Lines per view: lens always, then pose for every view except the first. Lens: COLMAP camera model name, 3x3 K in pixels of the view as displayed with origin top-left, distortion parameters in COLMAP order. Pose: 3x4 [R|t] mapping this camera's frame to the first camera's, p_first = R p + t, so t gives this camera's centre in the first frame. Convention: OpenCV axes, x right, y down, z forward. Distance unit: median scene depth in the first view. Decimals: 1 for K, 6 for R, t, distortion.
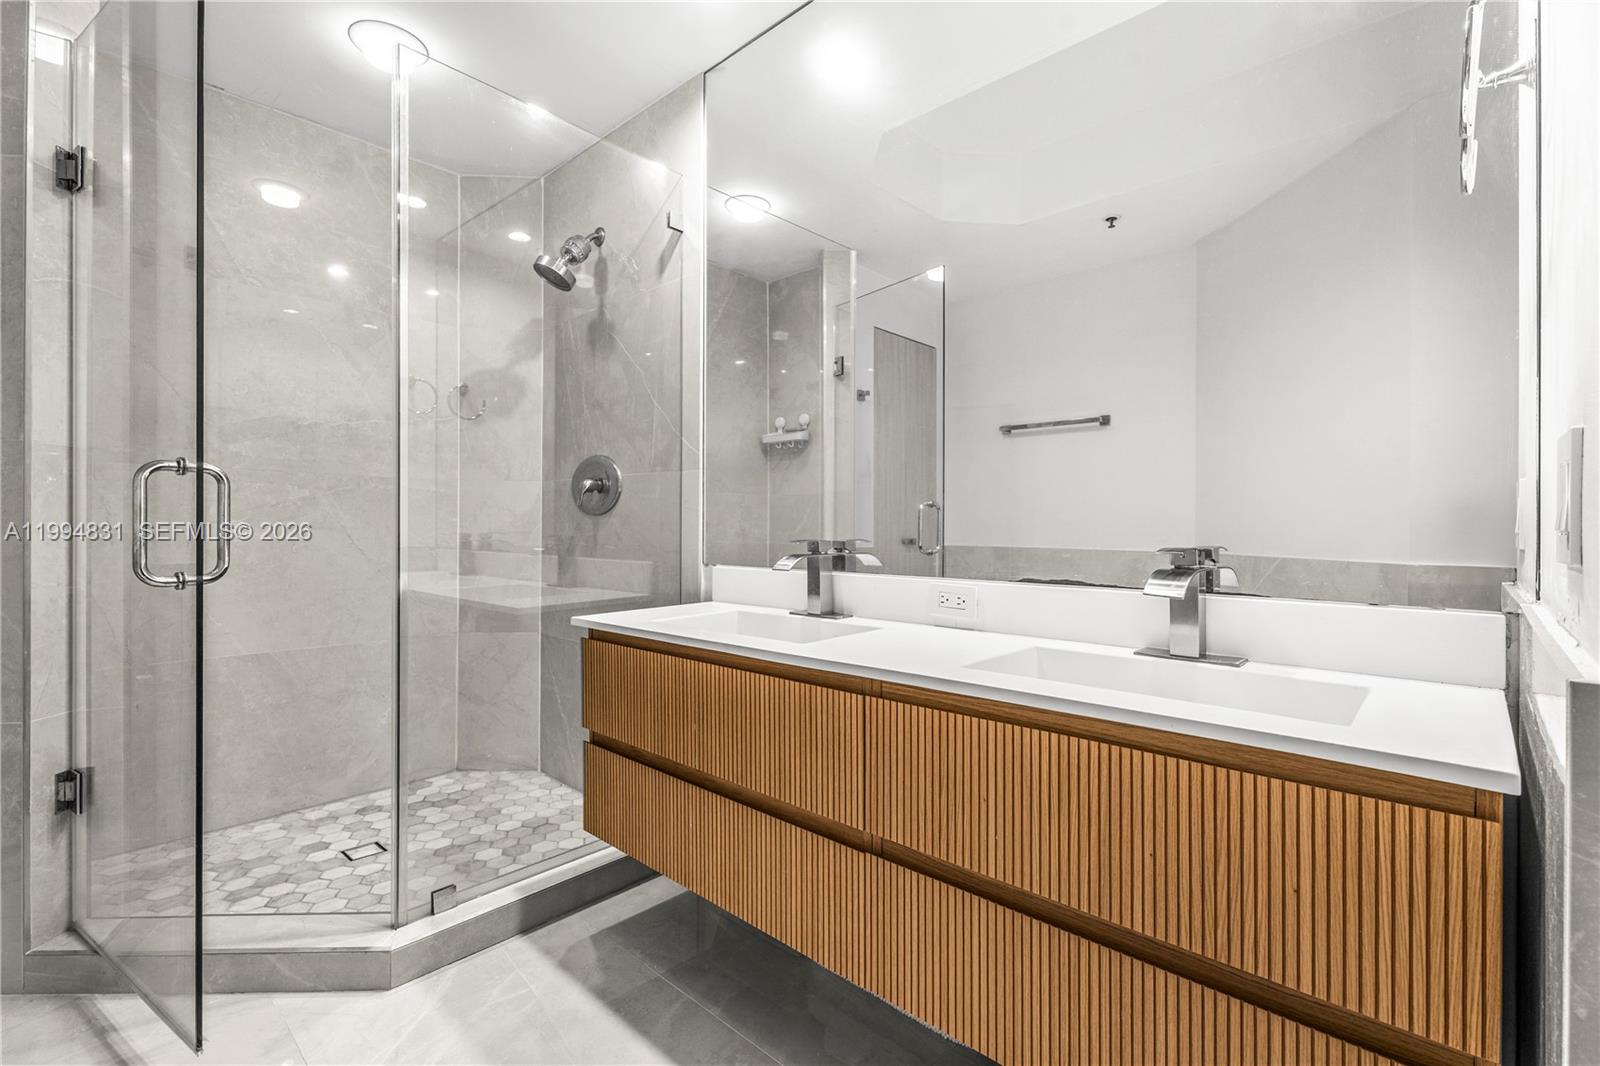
lens RADIAL K [[713.4, 0, 807.5], [0, 713.4, 528.8], [0, 0, 1]] dist [-0.000235, 0.000301]
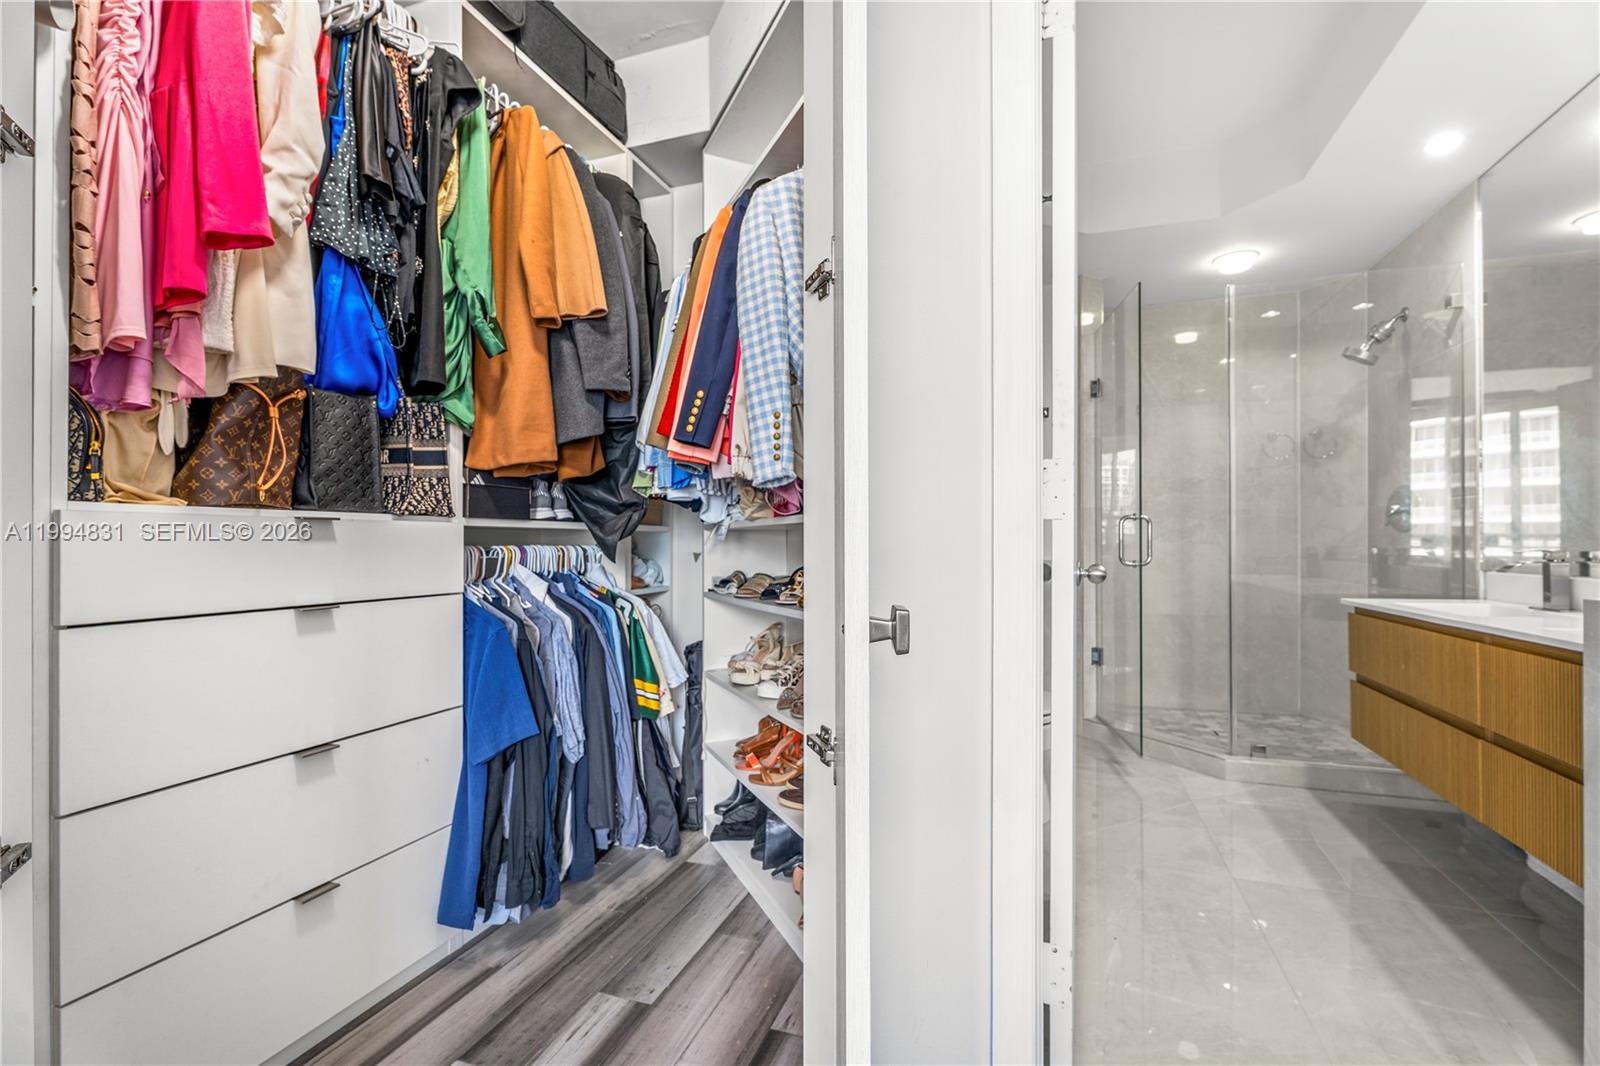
lens RADIAL K [[713.4, 0, 805.2], [0, 713.4, 538.4], [0, 0, 1]] dist [-0.000235, 0.000301]
pose [[0.404385, -0.009174, -0.914543, 0.519996], [0.001177, 0.999954, -0.009510, 0.003870], [0.914588, 0.002769, 0.404377, -0.590870]]
